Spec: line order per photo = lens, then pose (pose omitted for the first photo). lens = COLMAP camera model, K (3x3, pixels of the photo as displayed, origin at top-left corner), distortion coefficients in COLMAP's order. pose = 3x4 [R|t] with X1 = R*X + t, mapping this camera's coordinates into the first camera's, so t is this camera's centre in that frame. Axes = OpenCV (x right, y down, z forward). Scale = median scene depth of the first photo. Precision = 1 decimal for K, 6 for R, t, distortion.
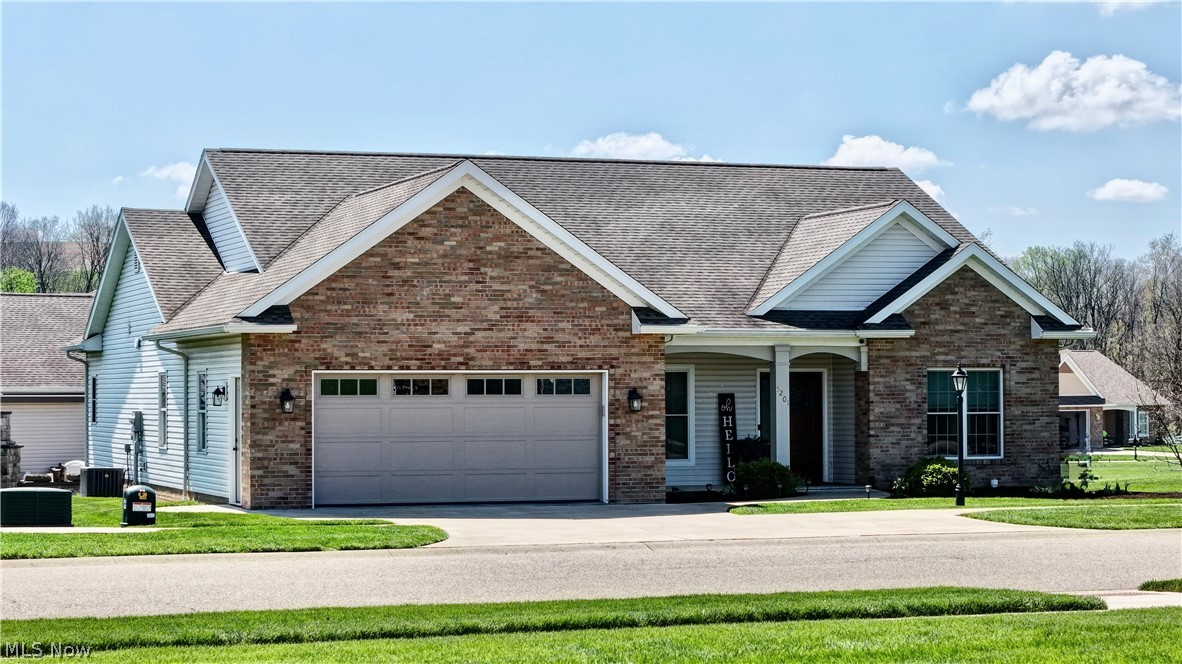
lens RADIAL K [[2566.1, 0, 591.0], [0, 2566.1, 332.0], [0, 0, 1]] dist [-0.046950, 0.145022]
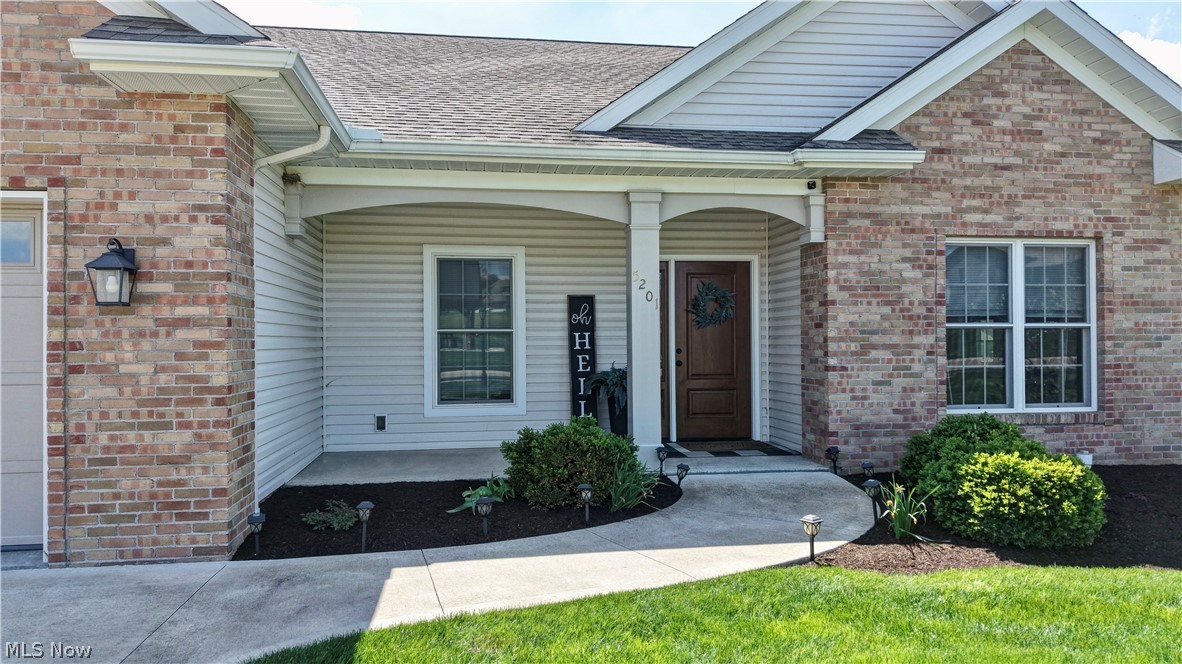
lens RADIAL K [[803.7, 0, 577.5], [0, 803.7, 334.9], [0, 0, 1]] dist [0.018377, -0.002915]
pose [[0.975192, -0.002971, -0.221340, 0.103341], [0.006914, 0.999831, 0.017043, 0.033254], [0.221252, -0.018151, 0.975048, 0.900645]]
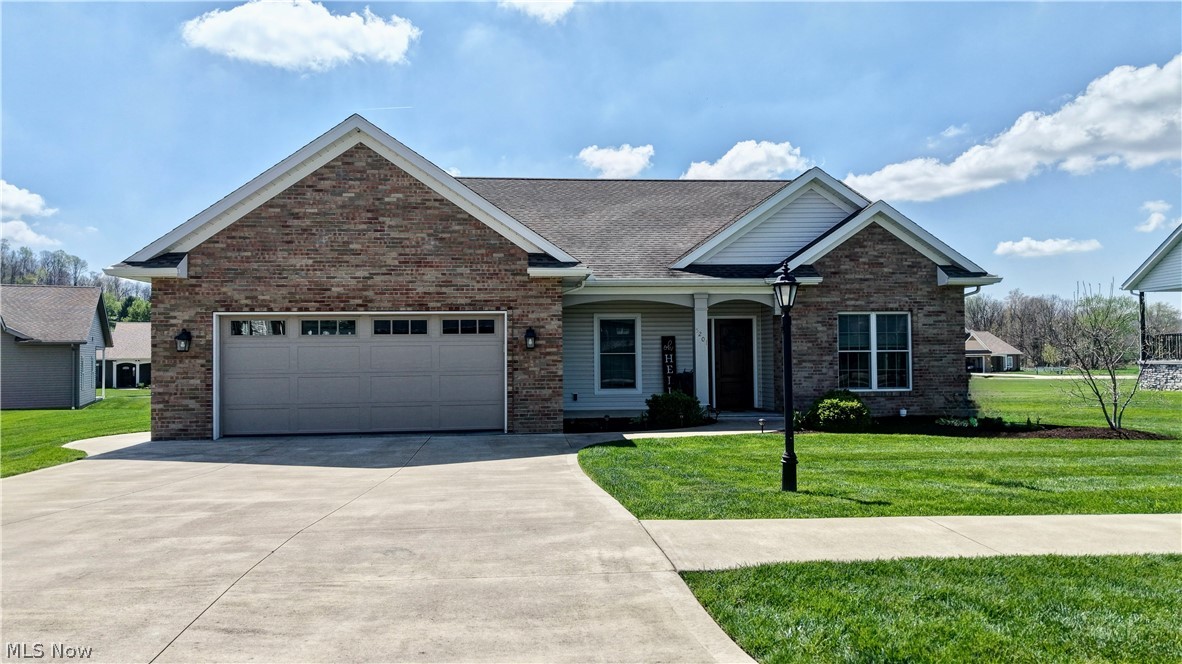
lens RADIAL K [[807.2, 0, 574.6], [0, 807.2, 337.2], [0, 0, 1]] dist [0.074814, -0.086944]
pose [[0.963658, -0.010565, -0.266931, 0.125246], [0.011682, 0.999928, 0.002595, 0.025209], [0.266884, -0.005619, 0.963712, 0.673826]]
